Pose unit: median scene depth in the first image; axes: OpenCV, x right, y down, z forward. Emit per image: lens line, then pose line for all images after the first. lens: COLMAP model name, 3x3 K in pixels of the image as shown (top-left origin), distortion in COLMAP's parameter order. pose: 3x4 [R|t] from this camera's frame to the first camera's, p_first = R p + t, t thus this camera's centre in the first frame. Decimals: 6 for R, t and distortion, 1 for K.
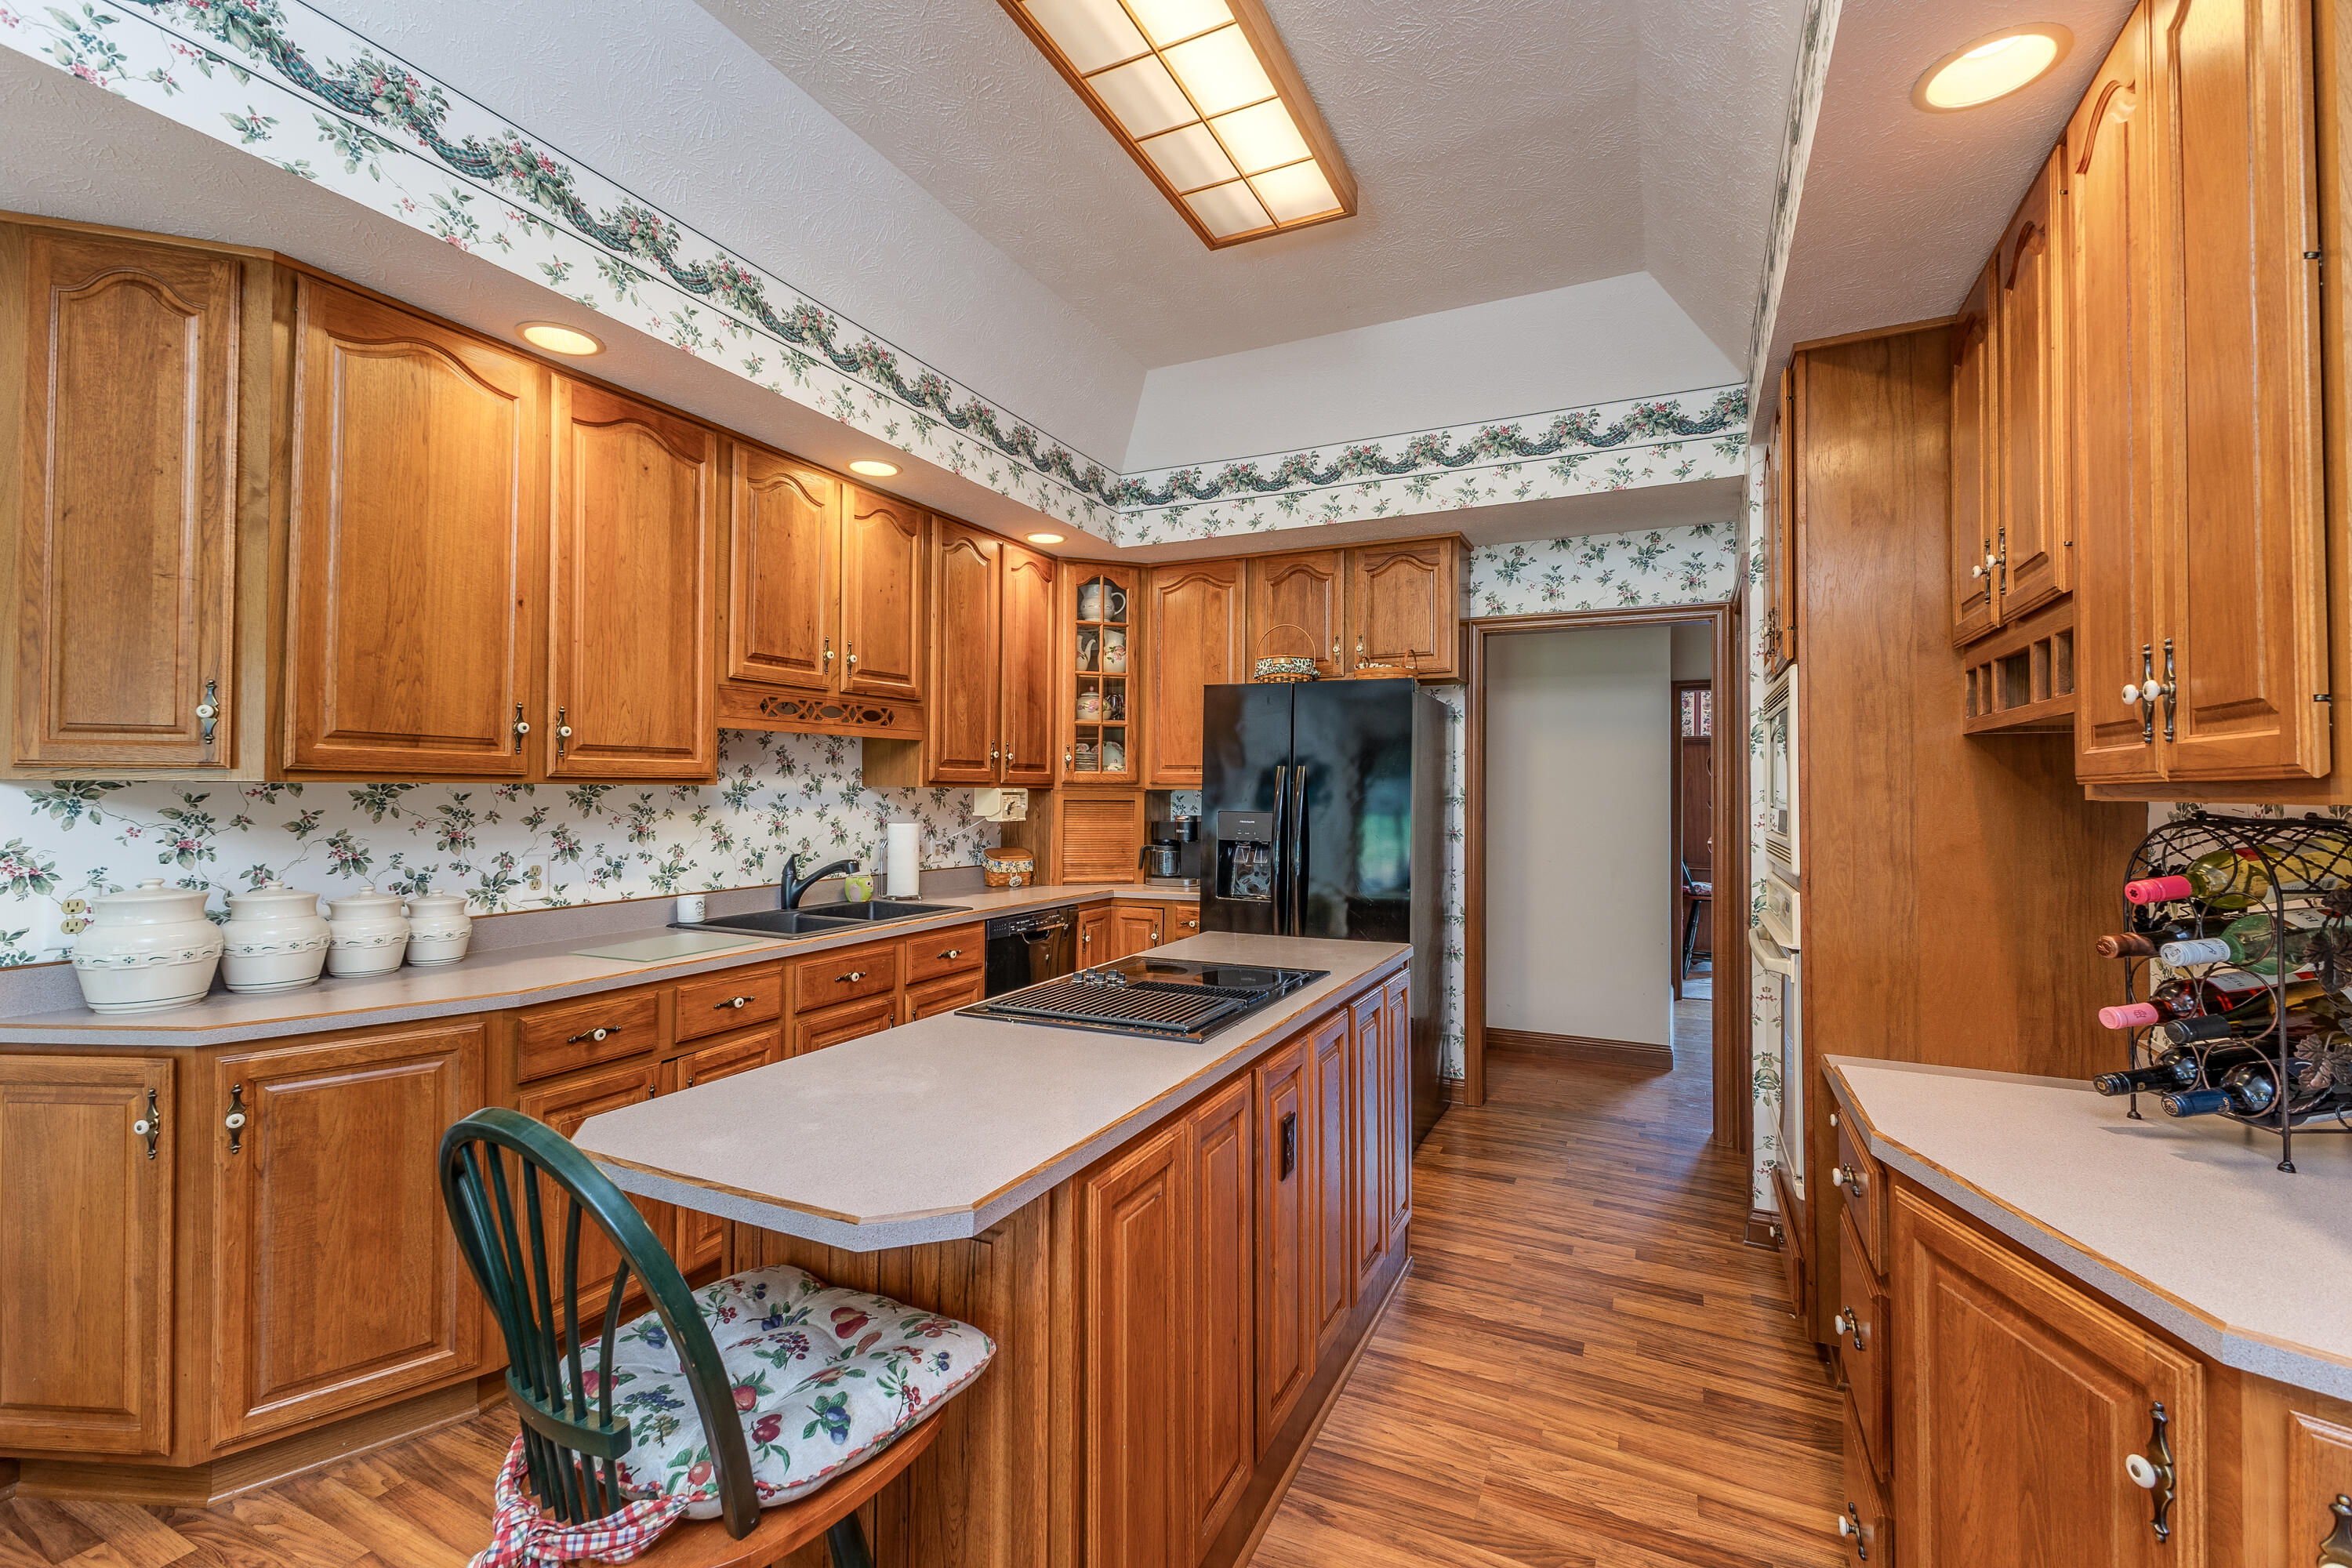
lens RADIAL K [[1005.0, 0, 1195.9], [0, 1005.0, 775.4], [0, 0, 1]] dist [0.008029, 0.000539]
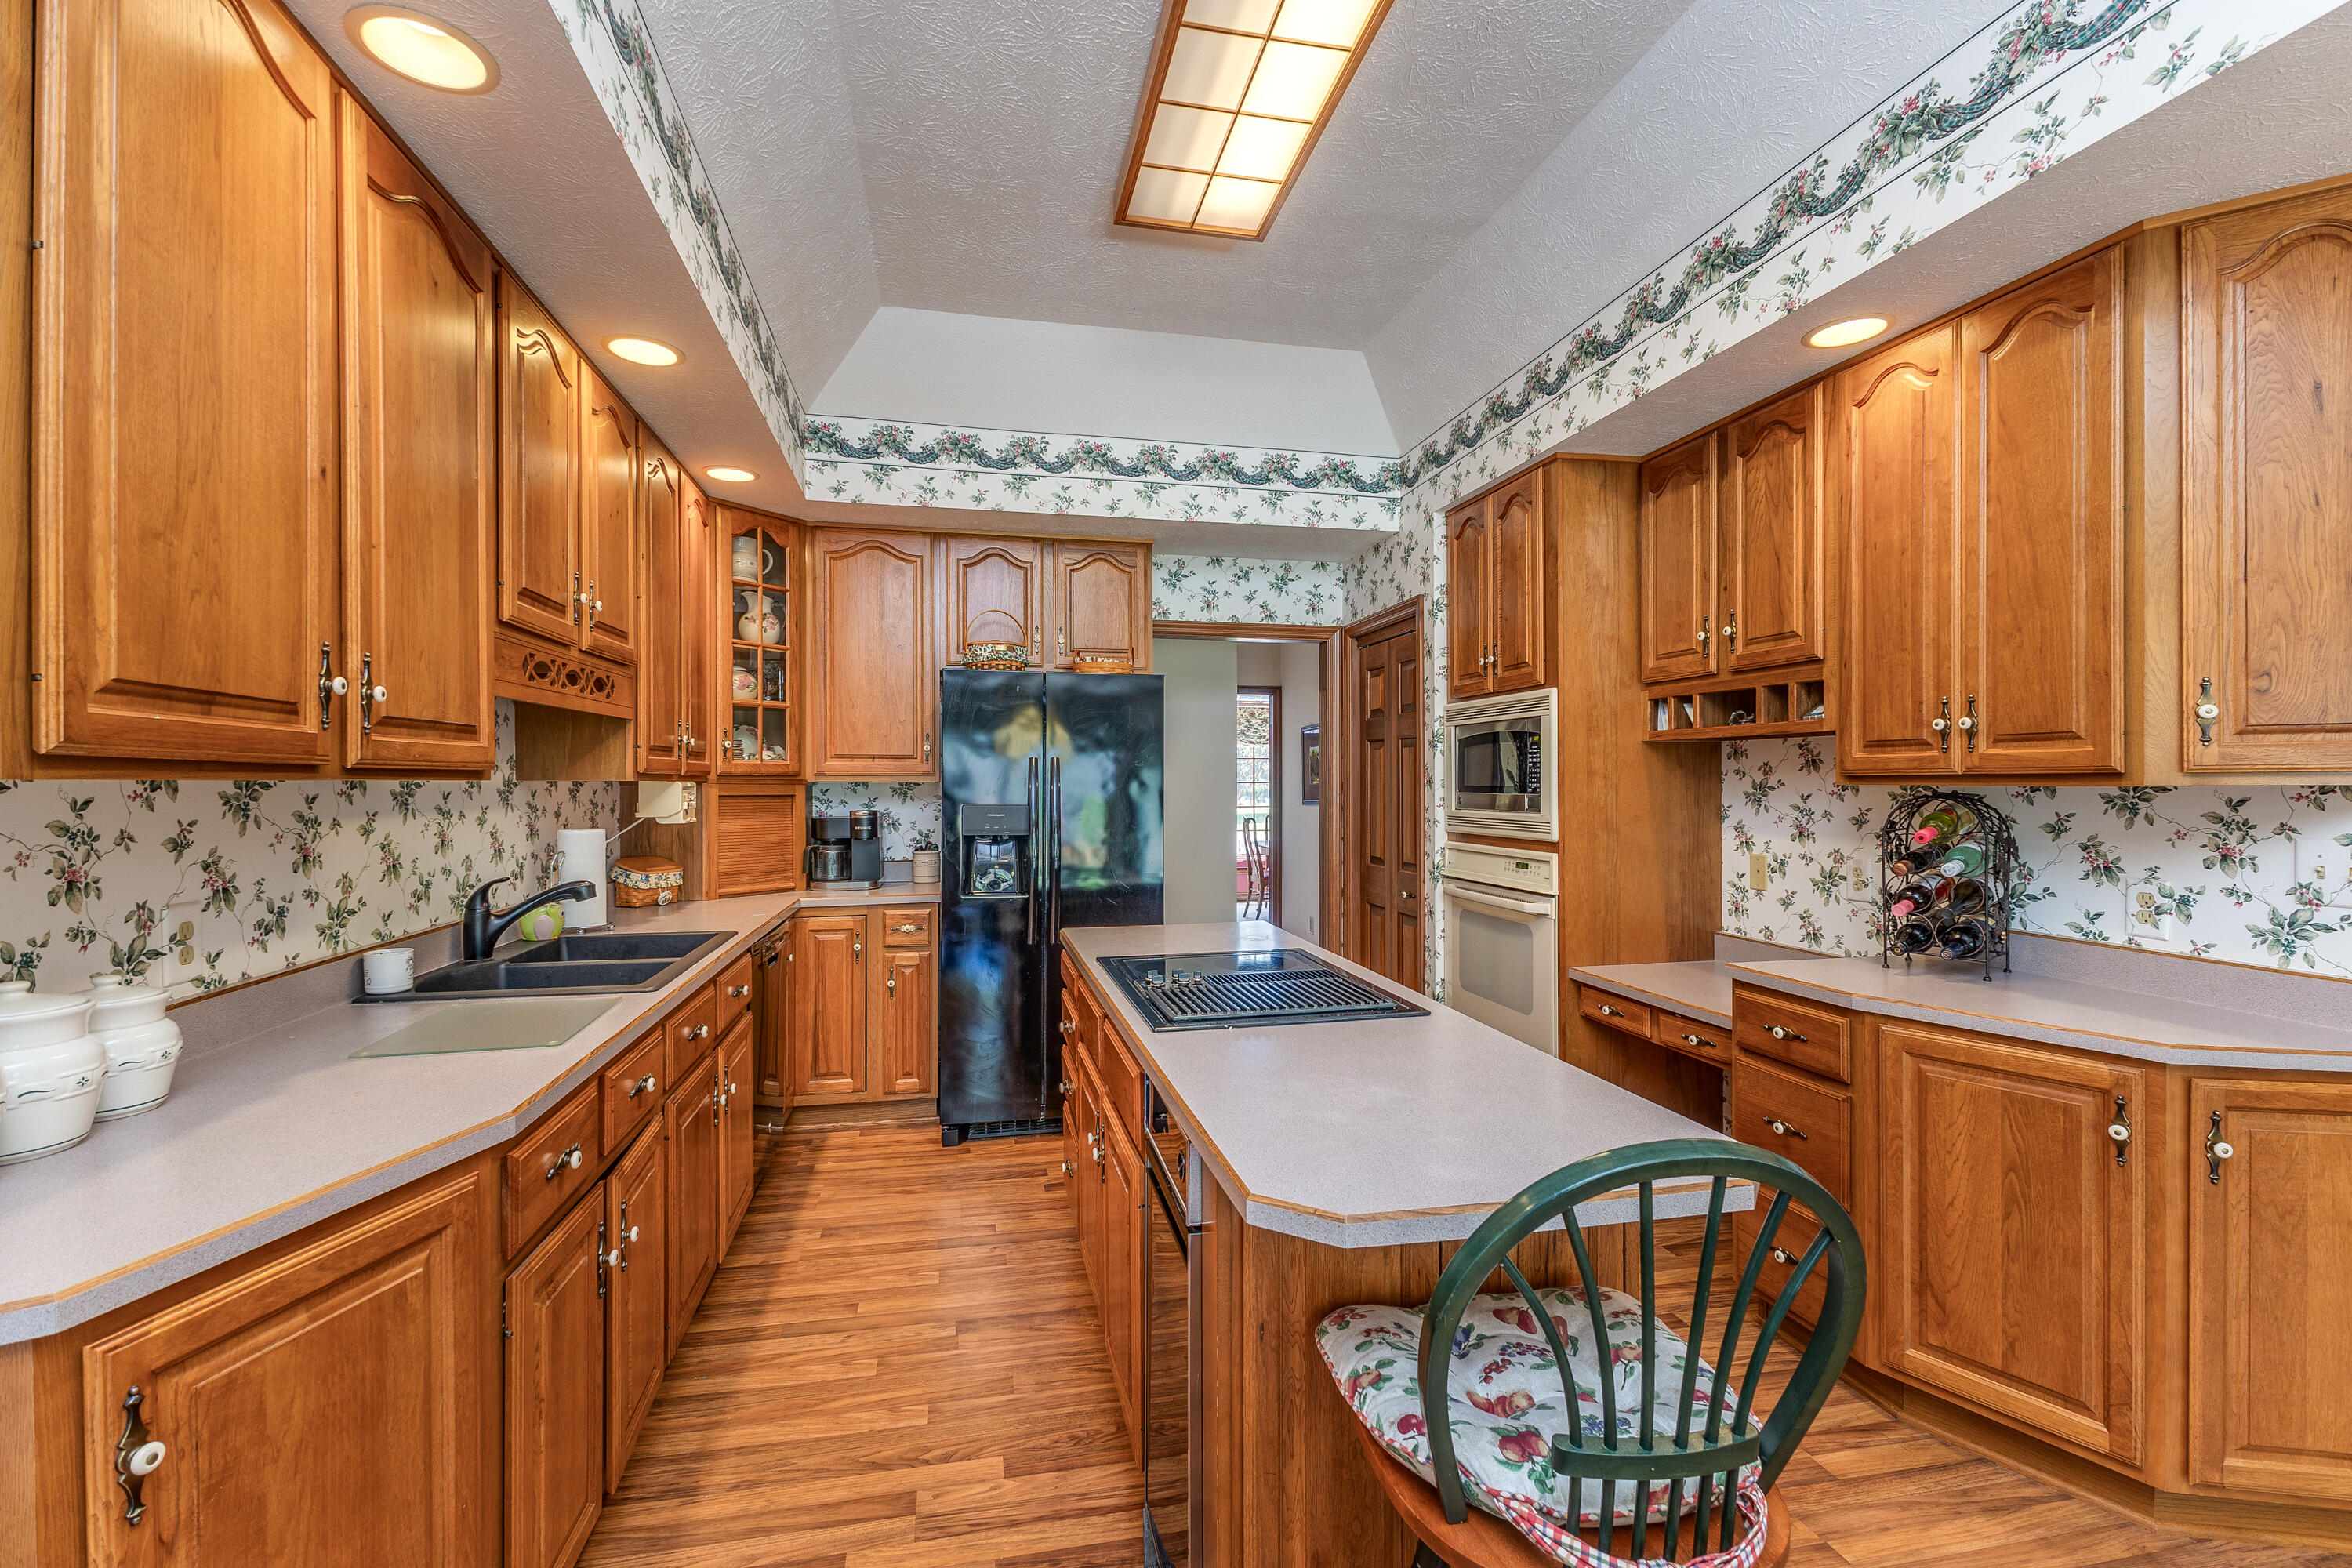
lens RADIAL K [[1005.0, 0, 1171.2], [0, 1005.0, 789.3], [0, 0, 1]] dist [0.008029, 0.000539]
pose [[0.791498, -0.011728, 0.611059, -0.472065], [-0.003759, 0.999704, 0.024055, -0.002066], [-0.611160, -0.021337, 0.791220, 0.167081]]
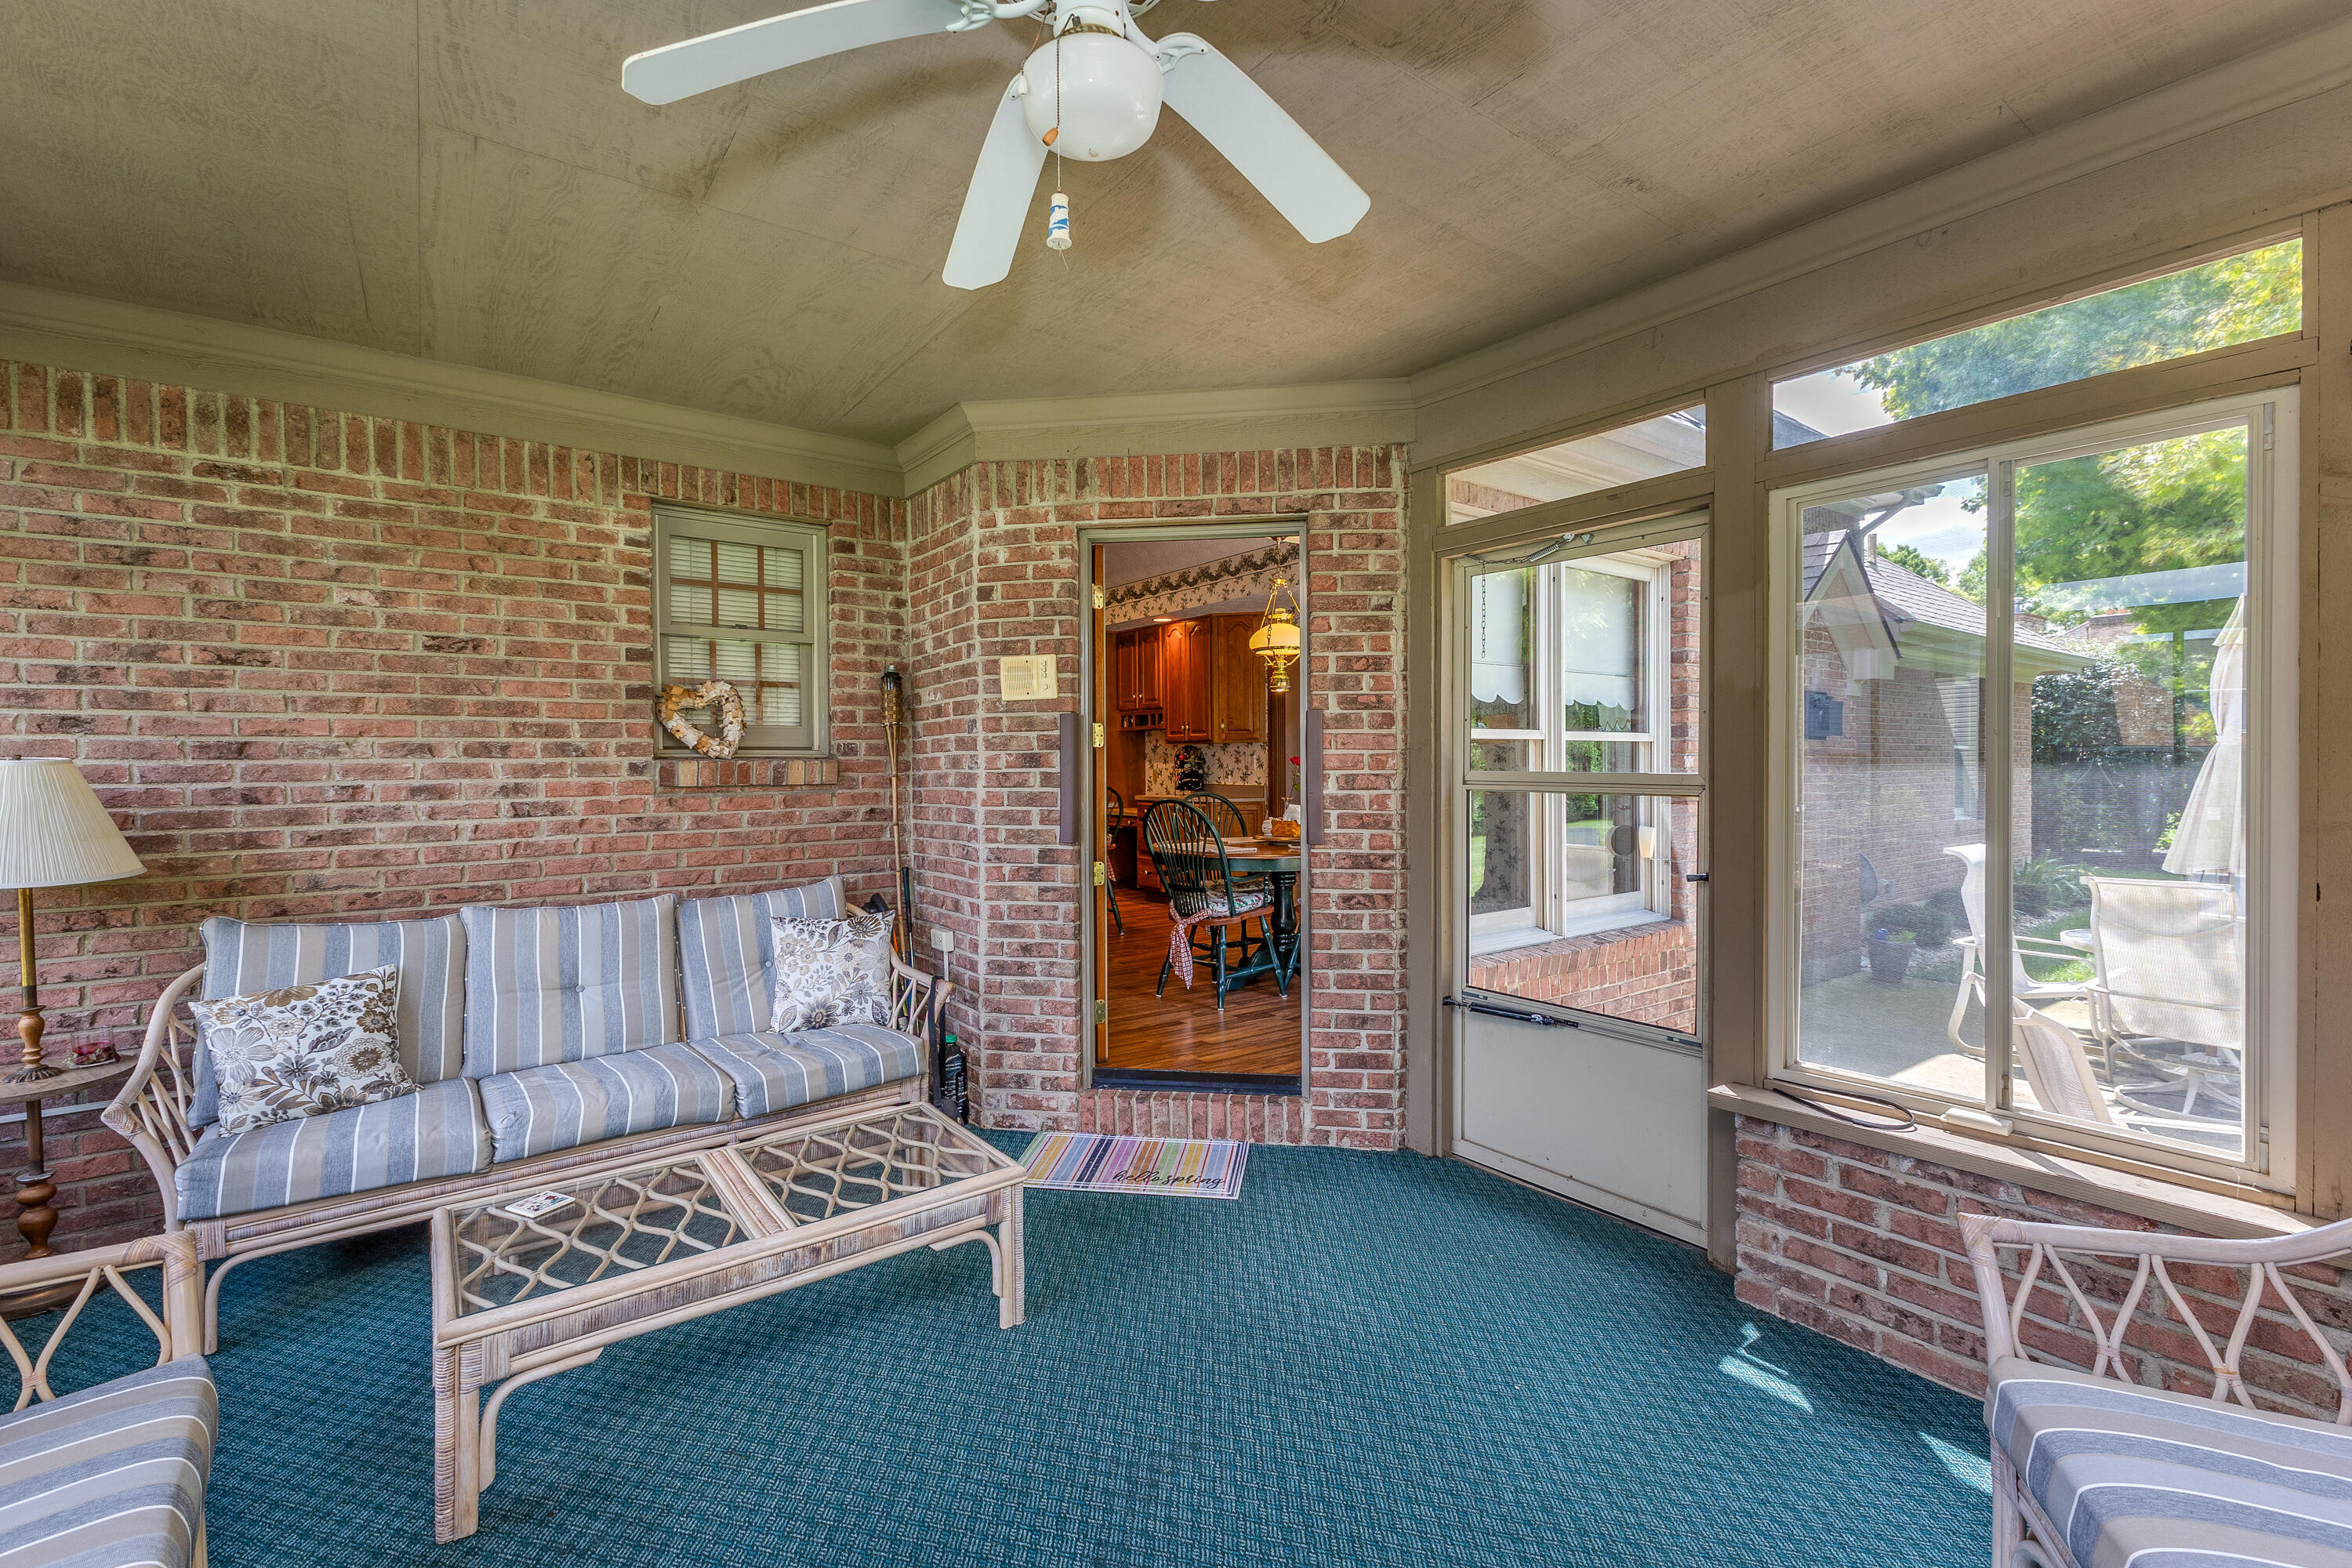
lens RADIAL K [[1015.5, 0, 1177.5], [0, 1015.5, 781.8], [0, 0, 1]] dist [-0.004599, -0.000257]
pose [[0.463943, -0.021227, 0.885611, -1.966158], [-0.007000, 0.999594, 0.027625, 0.035782], [-0.885837, -0.019015, 0.463606, -0.812056]]
